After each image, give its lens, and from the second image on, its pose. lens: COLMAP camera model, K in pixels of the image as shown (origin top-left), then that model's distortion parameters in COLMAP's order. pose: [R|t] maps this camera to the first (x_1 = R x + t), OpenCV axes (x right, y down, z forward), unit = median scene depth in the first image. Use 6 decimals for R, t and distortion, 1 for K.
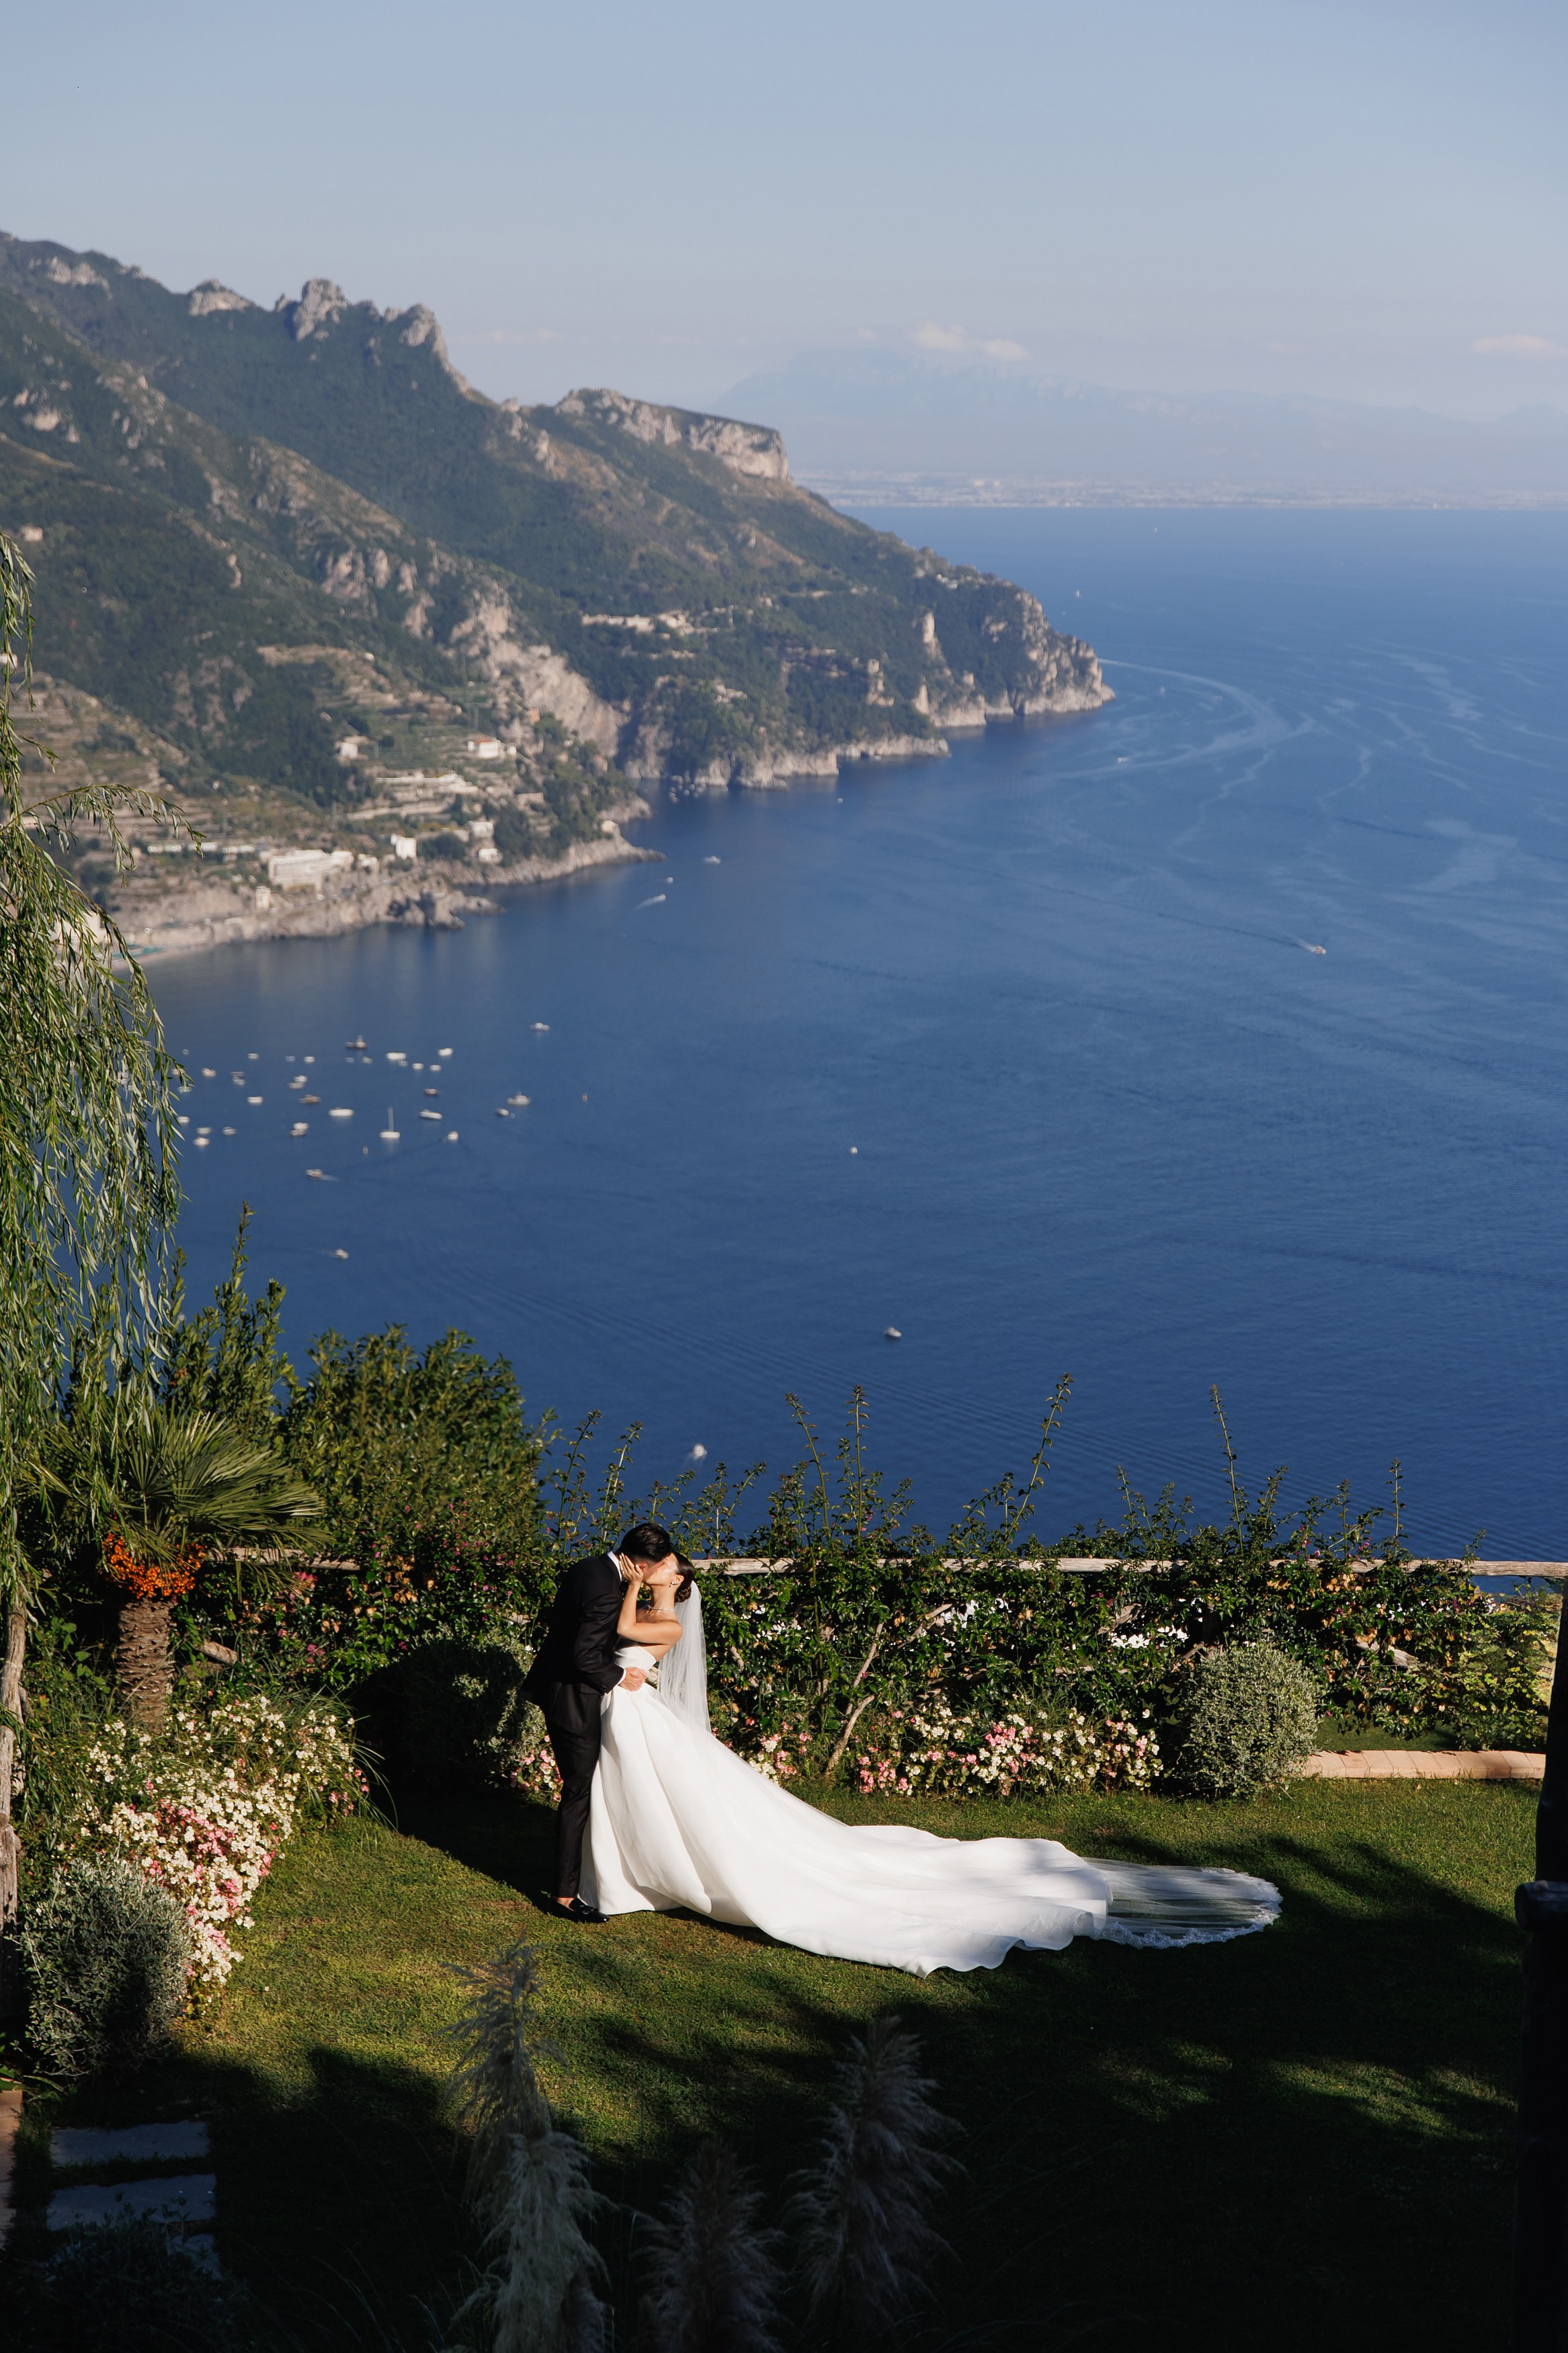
lens RADIAL K [[3960.6, 0, 784.0], [0, 3960.6, 1176.5], [0, 0, 1]] dist [0.007755, -0.180496]
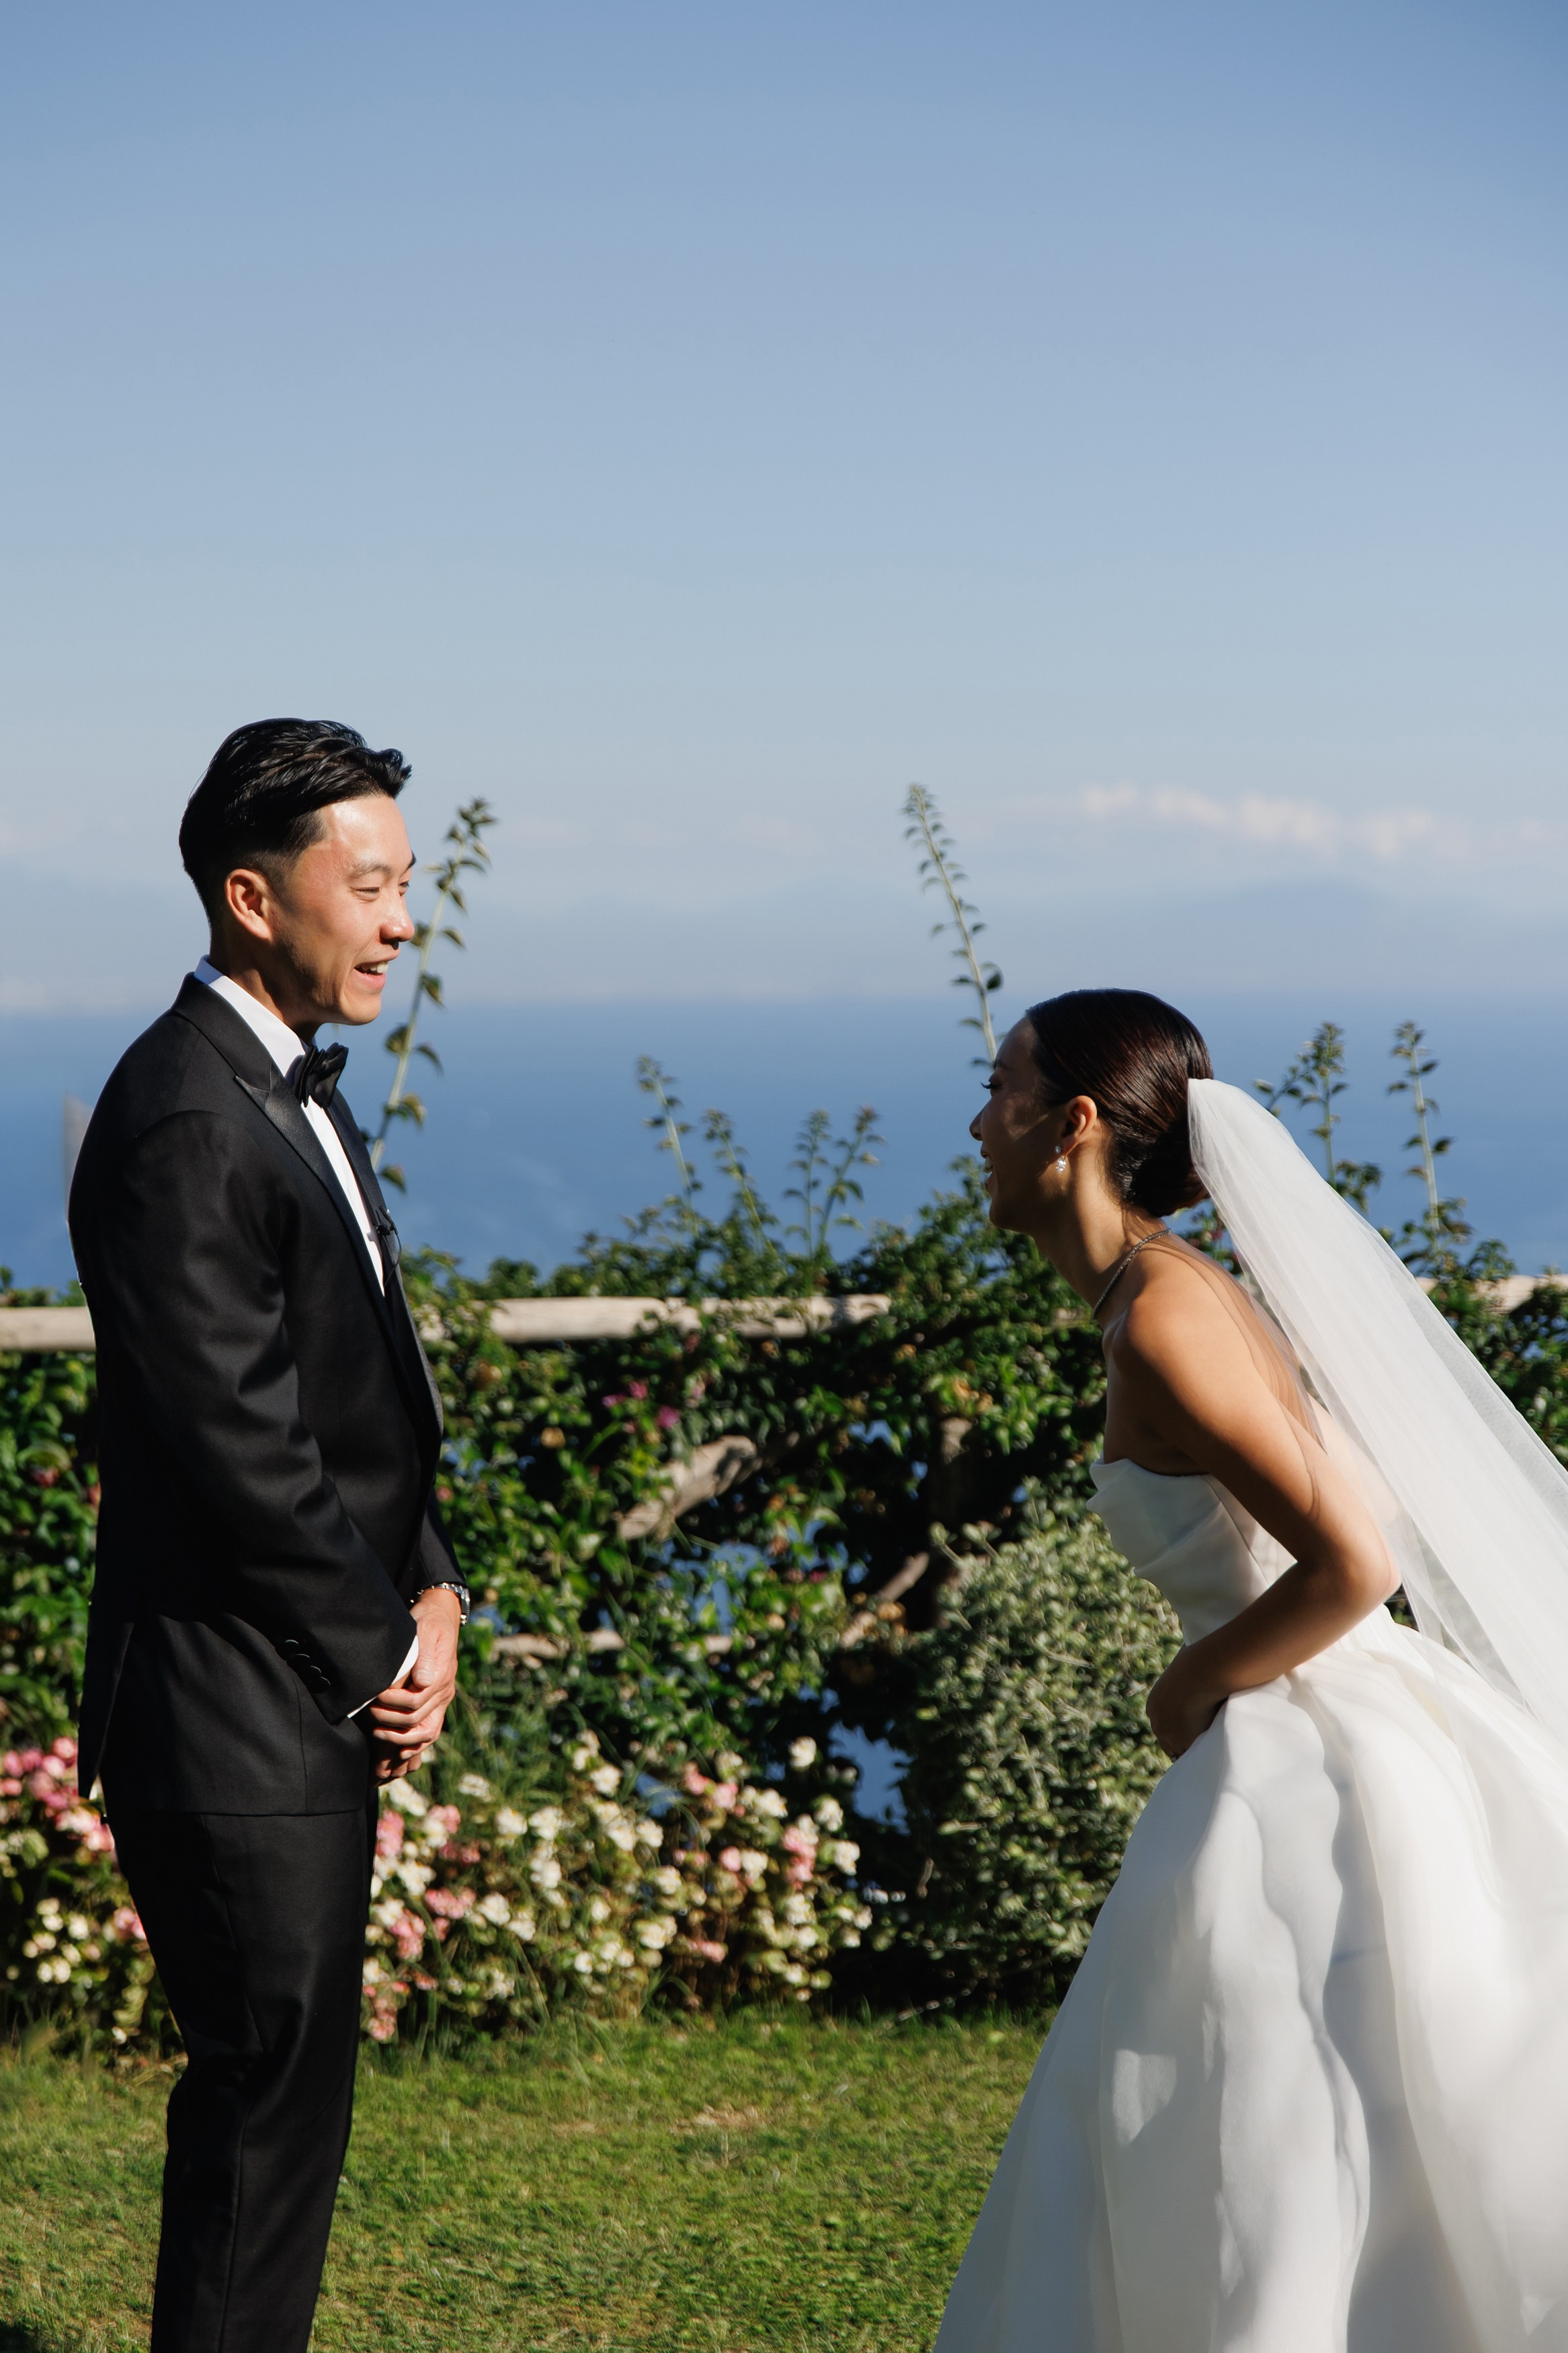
lens RADIAL K [[4283.9, 0, 738.3], [0, 4283.9, 1171.0], [0, 0, 1]] dist [0.018034, -0.139449]
pose [[0.976704, -0.033593, 0.211944, 0.015260], [0.060489, 0.990719, -0.121724, 0.132148], [-0.205888, 0.131708, 0.969672, 0.668074]]
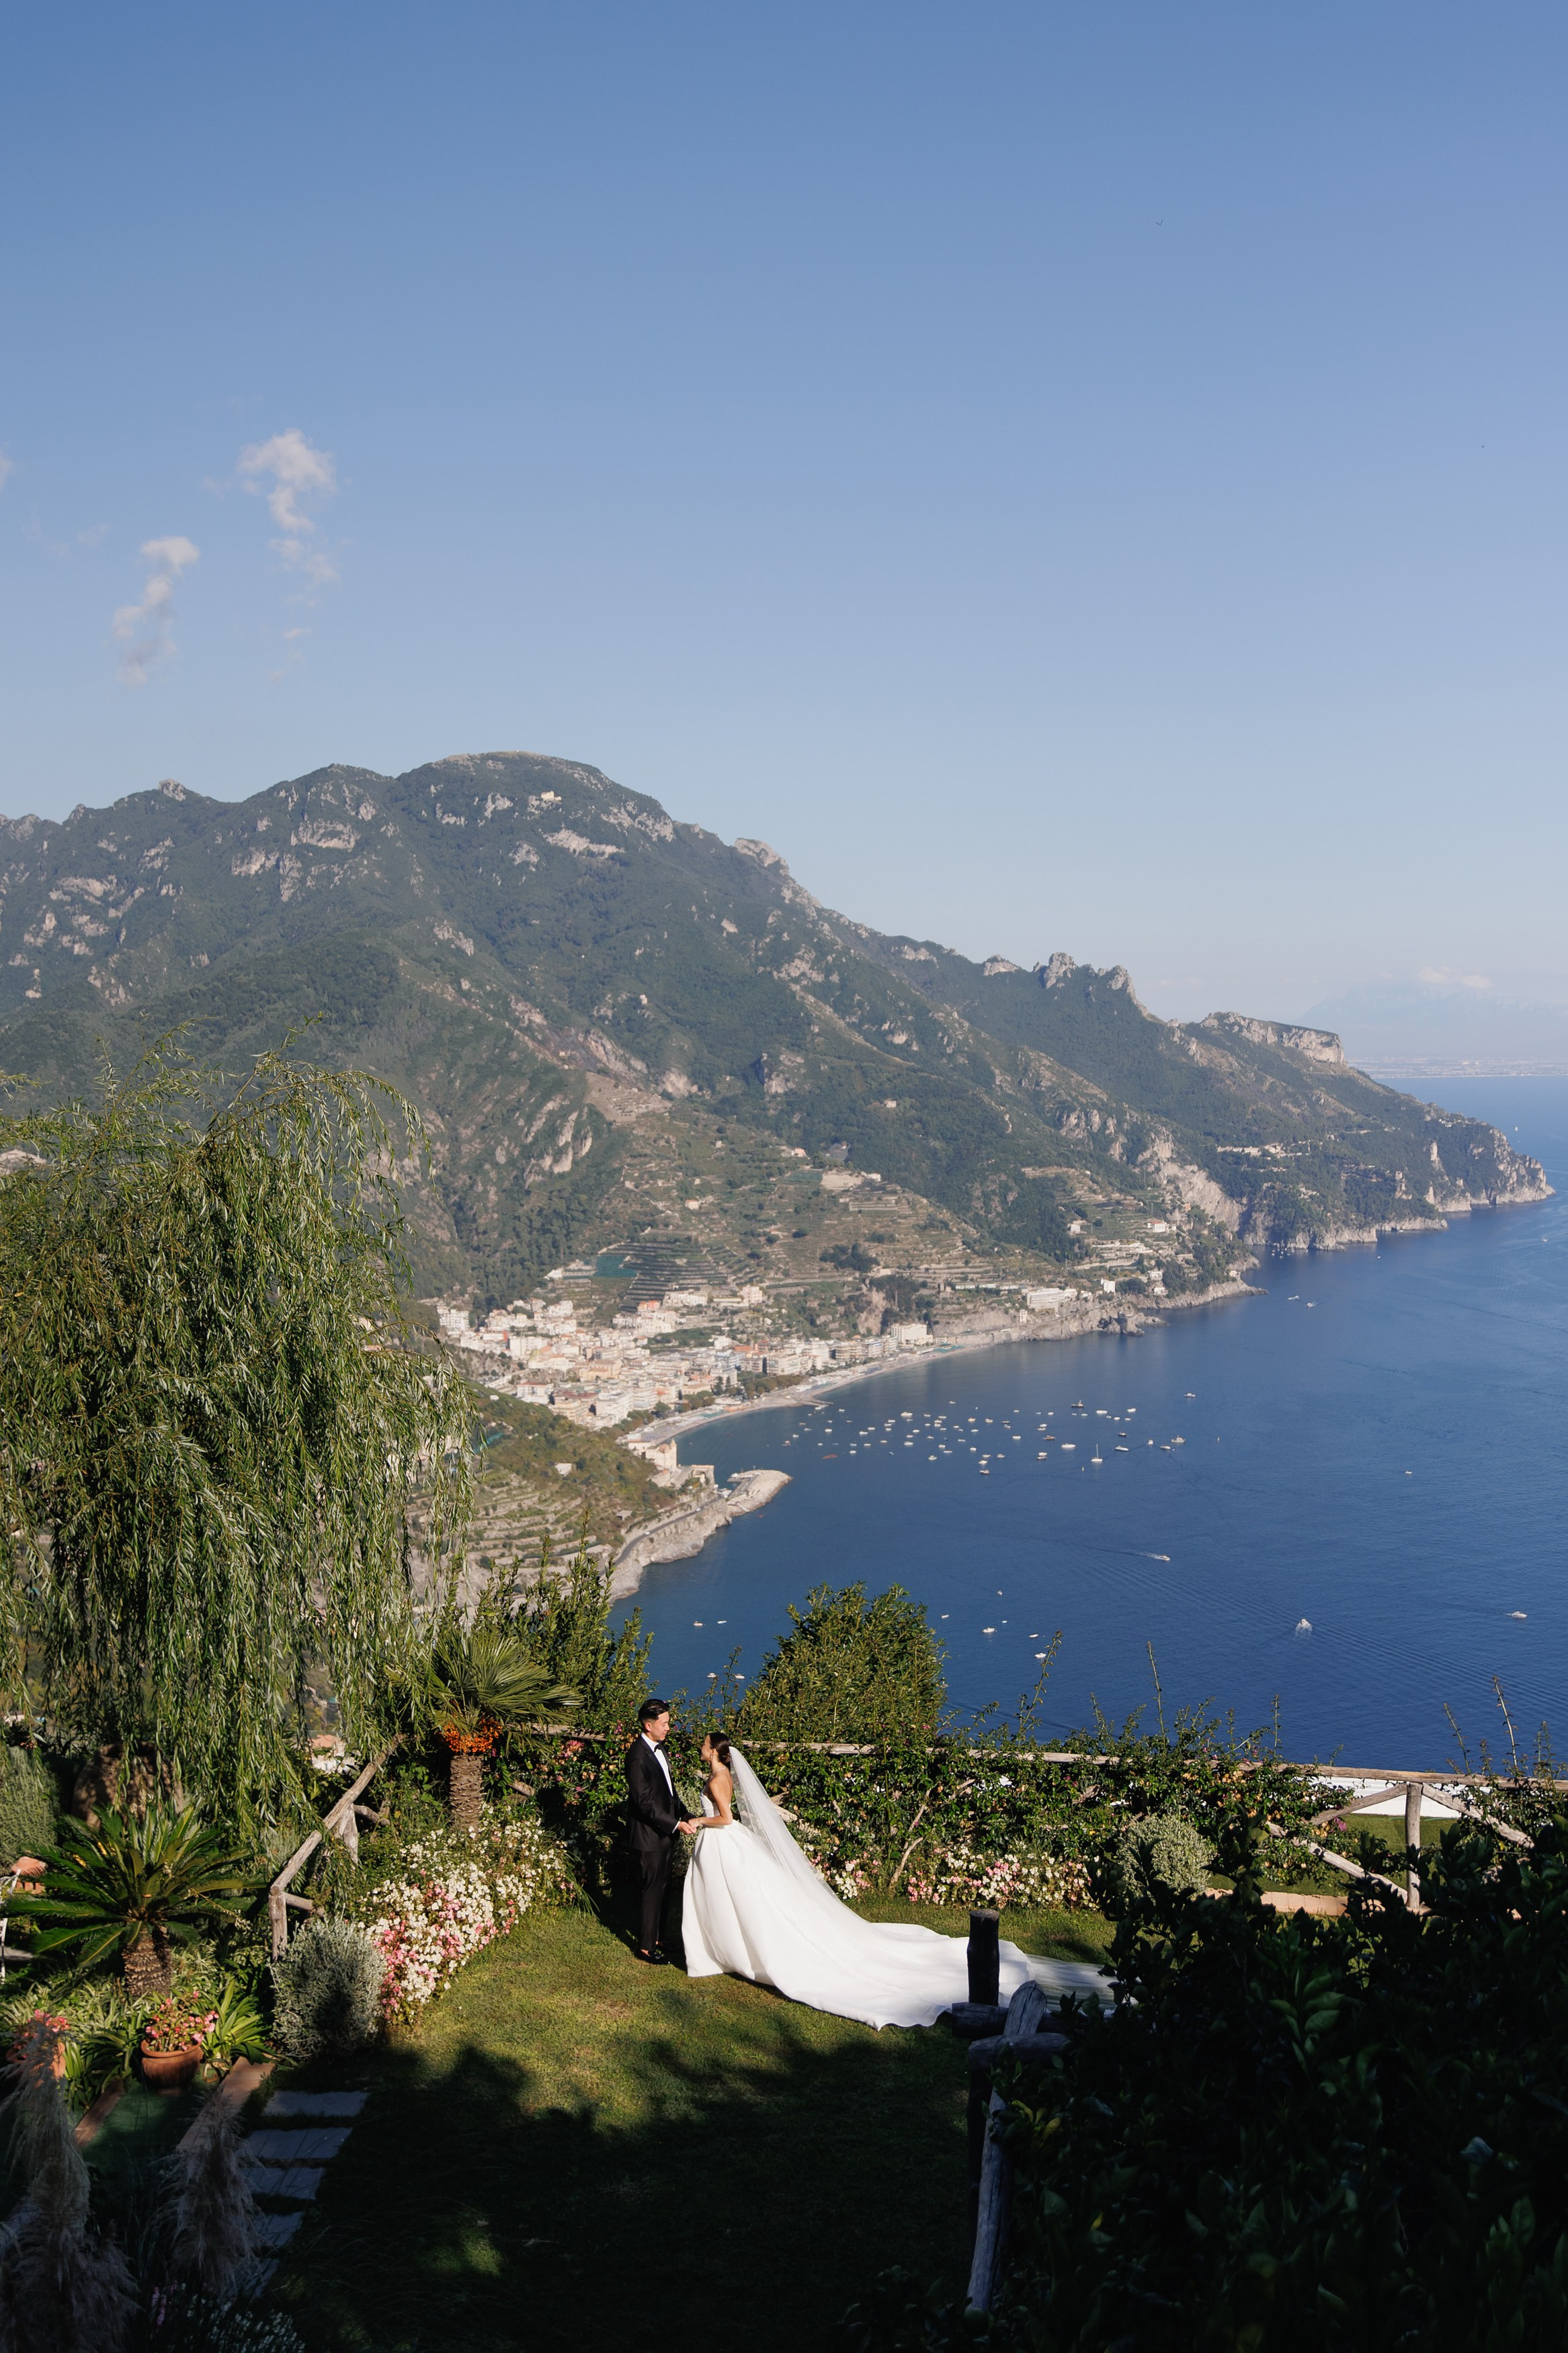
lens RADIAL K [[2378.0, 0, 784.0], [0, 2378.0, 1176.5], [0, 0, 1]] dist [-0.008310, -0.025615]
pose [[0.973479, -0.010736, -0.228525, 0.187985], [-0.018760, 0.991788, -0.126511, -0.007301], [0.228007, 0.127443, 0.965283, 0.054912]]
